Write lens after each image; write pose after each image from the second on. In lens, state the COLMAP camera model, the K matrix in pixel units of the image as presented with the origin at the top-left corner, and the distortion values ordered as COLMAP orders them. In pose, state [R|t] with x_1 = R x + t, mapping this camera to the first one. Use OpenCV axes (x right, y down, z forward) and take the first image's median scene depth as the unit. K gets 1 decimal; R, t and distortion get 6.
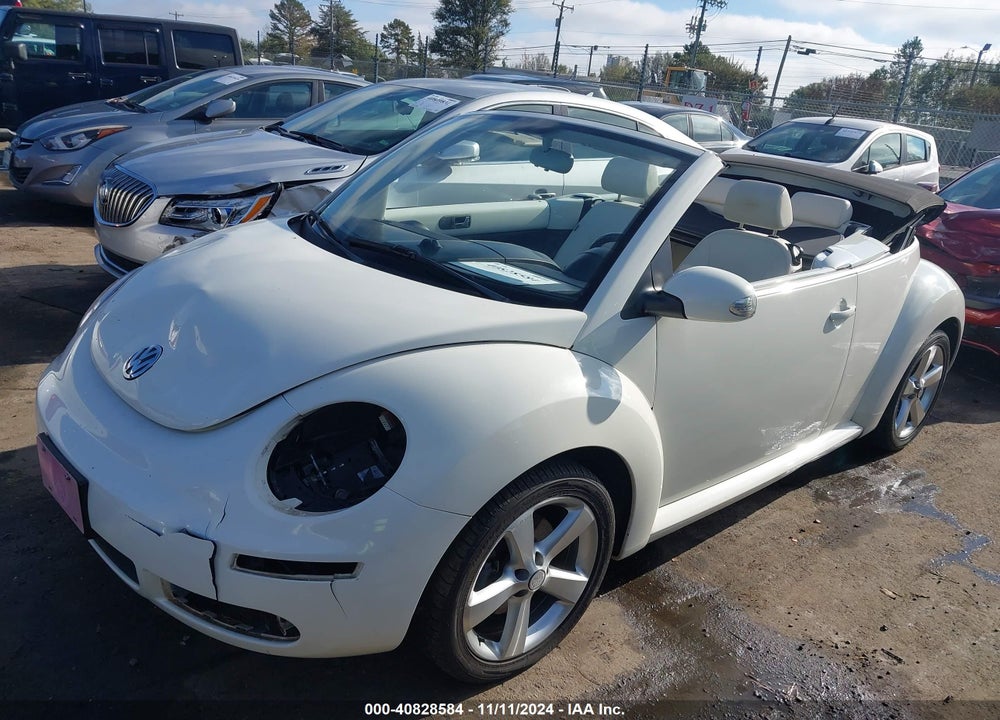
lens RADIAL K [[719.2, 0, 496.6], [0, 719.2, 418.0], [0, 0, 1]] dist [-0.002225, -0.001707]
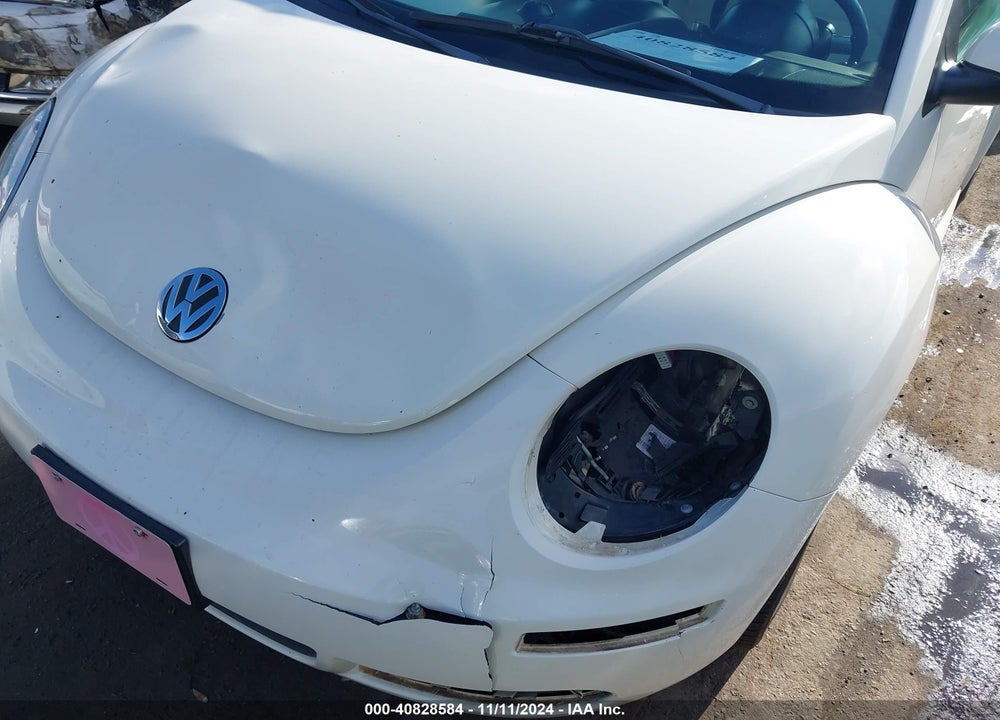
lens RADIAL K [[727.2, 0, 504.9], [0, 727.2, 406.2], [0, 0, 1]] dist [0.000249, -0.006183]
pose [[0.970281, -0.187246, 0.153275, -0.229205], [0.130646, 0.938533, 0.319512, -0.099578], [-0.203681, -0.289992, 0.935104, 0.251417]]
